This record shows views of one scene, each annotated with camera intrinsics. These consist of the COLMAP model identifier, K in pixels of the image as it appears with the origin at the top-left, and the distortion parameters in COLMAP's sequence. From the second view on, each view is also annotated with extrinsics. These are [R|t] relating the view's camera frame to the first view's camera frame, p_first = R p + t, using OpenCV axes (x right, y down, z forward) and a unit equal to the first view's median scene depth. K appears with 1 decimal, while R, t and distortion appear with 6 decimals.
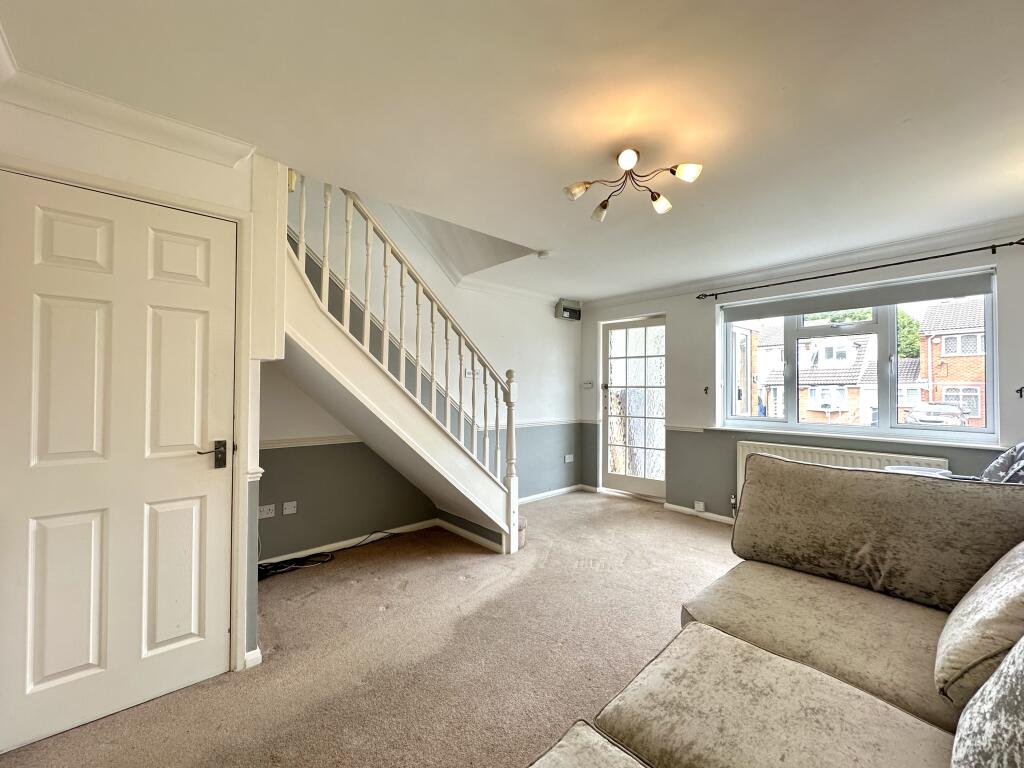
lens RADIAL K [[411.2, 0, 512.0], [0, 411.2, 384.0], [0, 0, 1]] dist [0.000926, 0.000051]
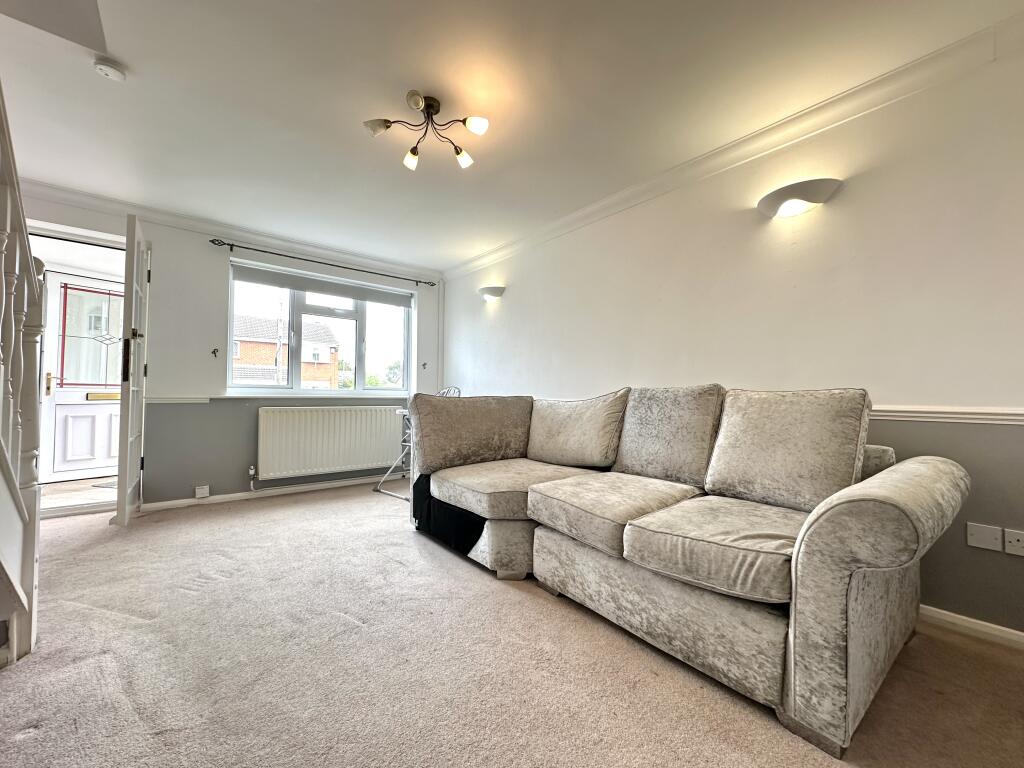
lens RADIAL K [[411.2, 0, 512.0], [0, 411.2, 384.0], [0, 0, 1]] dist [0.000926, 0.000051]
pose [[0.035442, 0.023184, 0.999103, -0.427336], [-0.021910, 0.999509, -0.022416, 0.103372], [-0.999132, -0.021095, 0.035933, 0.424024]]
